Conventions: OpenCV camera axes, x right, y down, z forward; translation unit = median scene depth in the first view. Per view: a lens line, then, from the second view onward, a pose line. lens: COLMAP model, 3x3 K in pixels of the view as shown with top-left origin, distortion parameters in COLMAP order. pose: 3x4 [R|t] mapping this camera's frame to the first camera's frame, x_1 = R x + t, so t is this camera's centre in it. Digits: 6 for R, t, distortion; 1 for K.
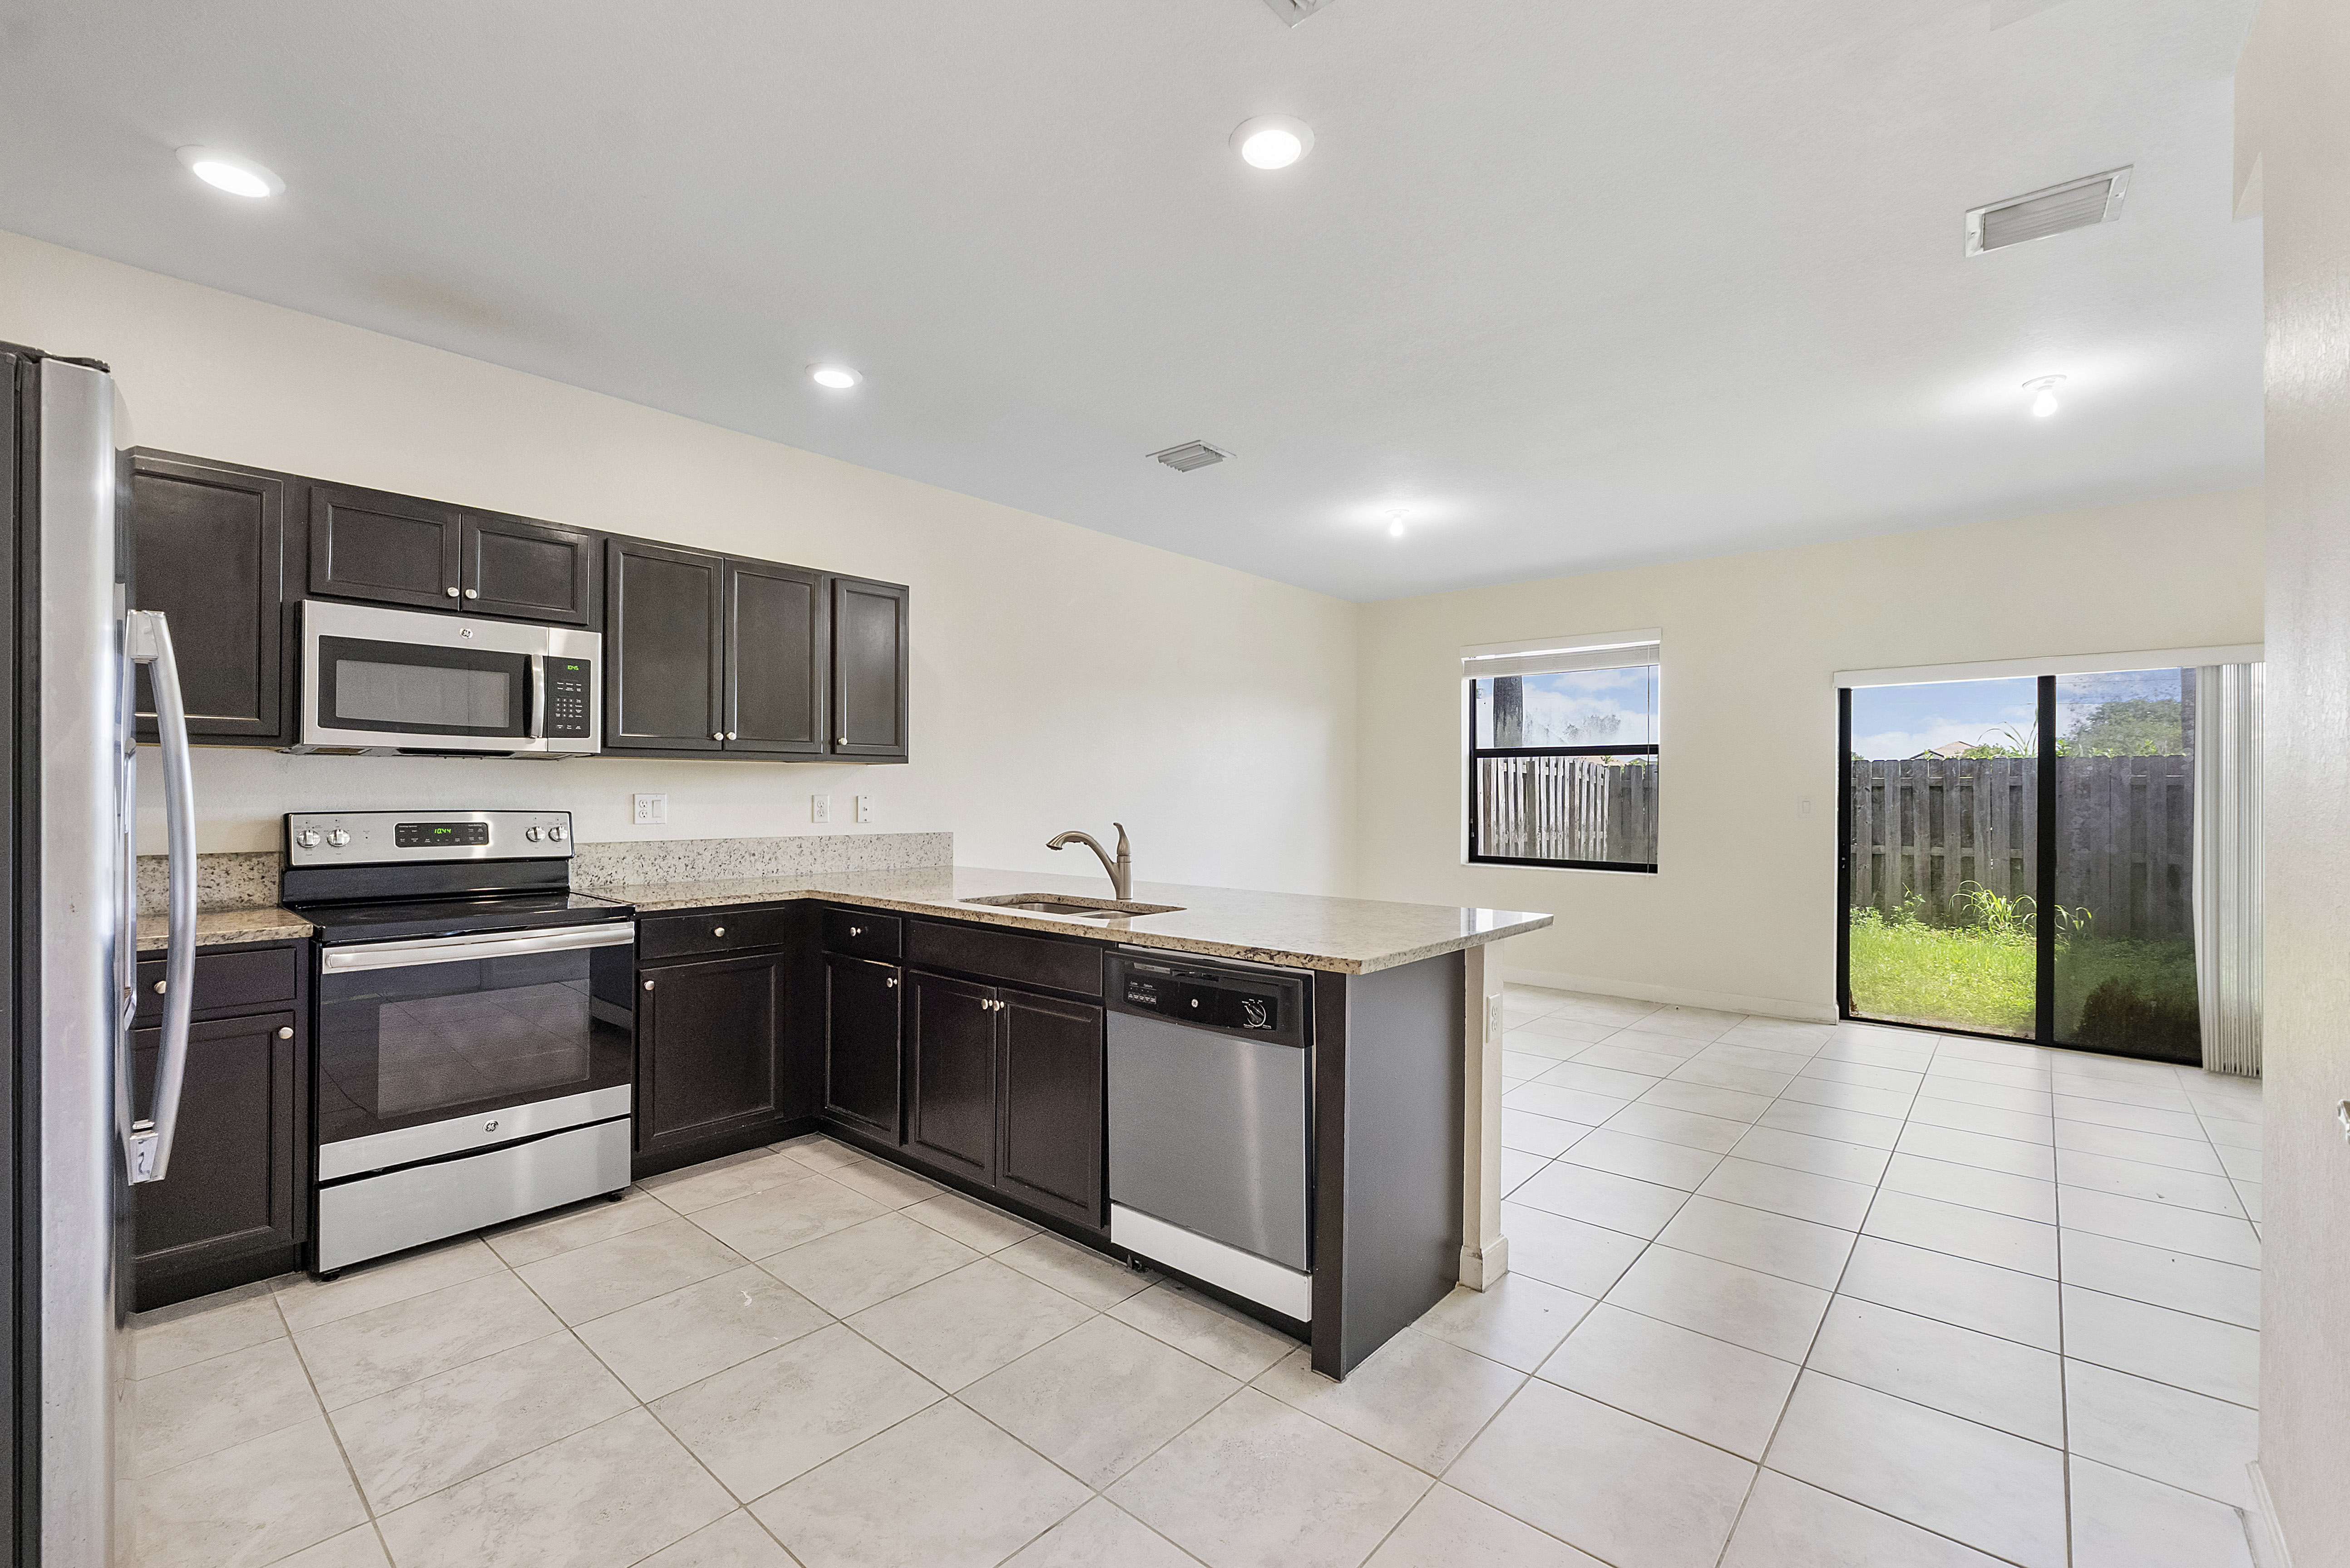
lens RADIAL K [[991.9, 0, 1175.0], [0, 991.9, 784.0], [0, 0, 1]] dist [-0.000087, 0.000061]
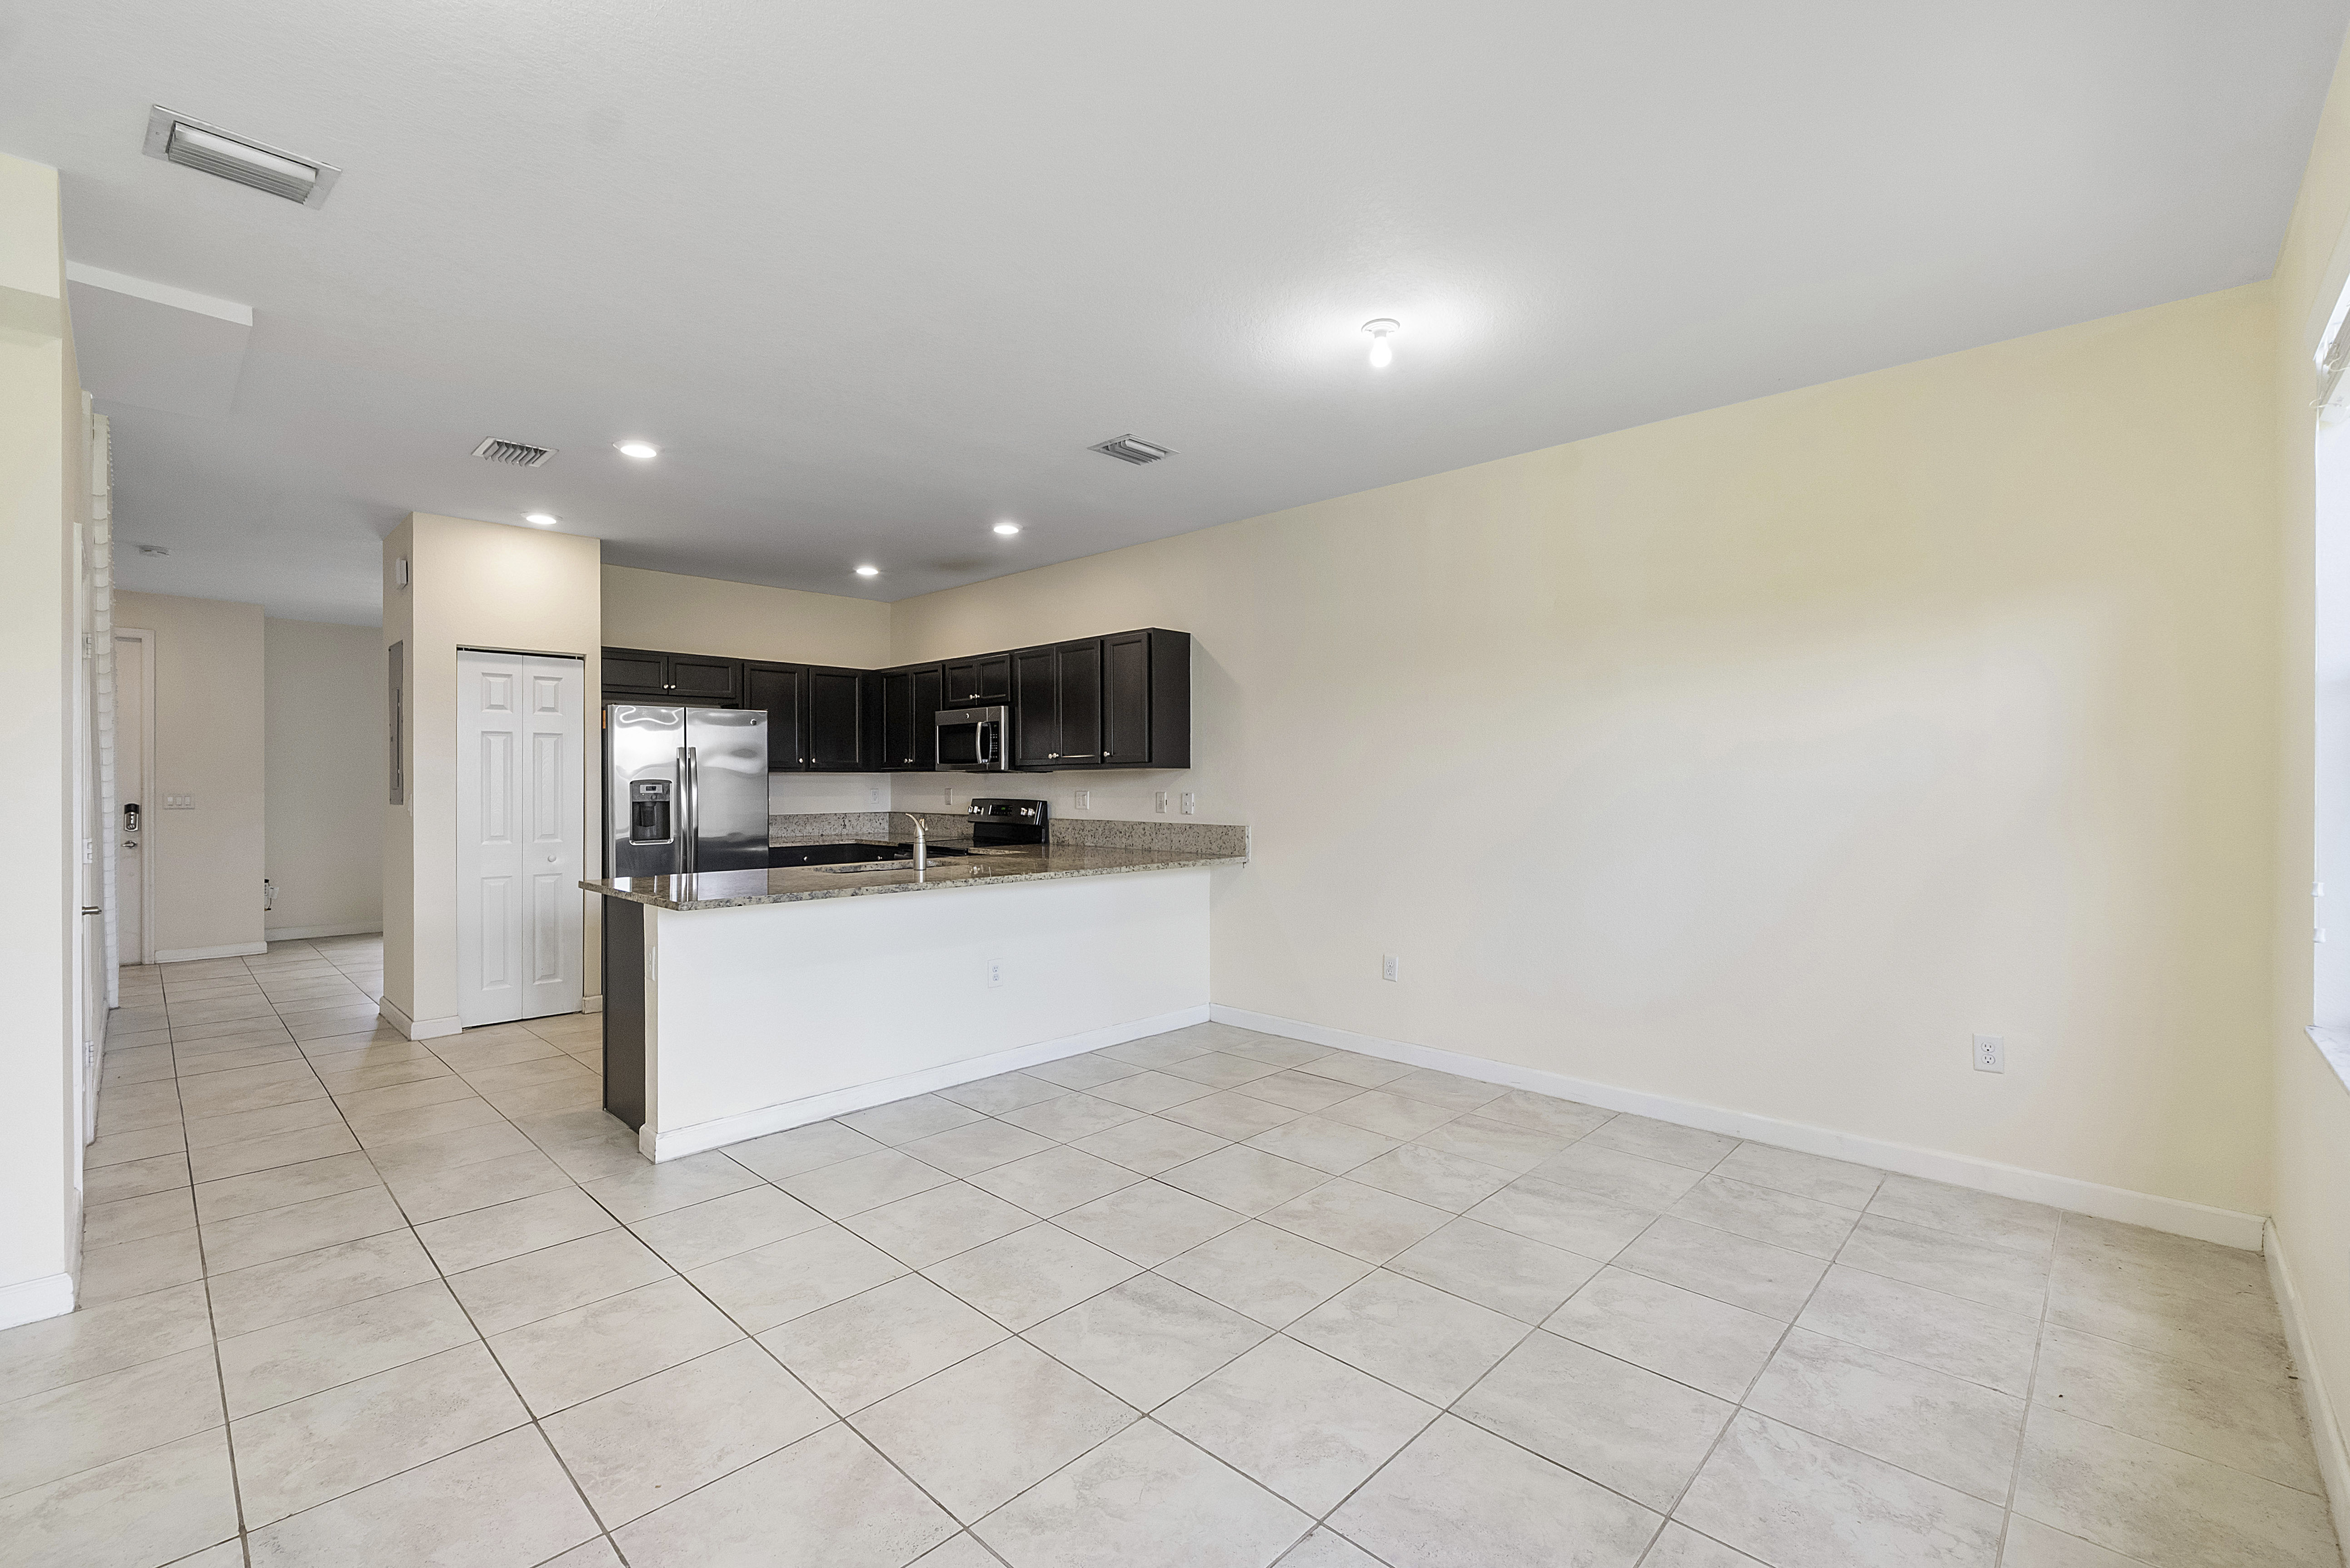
lens RADIAL K [[1012.7, 0, 1186.1], [0, 1012.7, 780.4], [0, 0, 1]] dist [-0.009617, -0.000553]
pose [[-0.031438, -0.003273, -0.999500, 1.364694], [0.010977, 0.999933, -0.003620, 0.000292], [0.999445, -0.011085, -0.031400, 1.443877]]
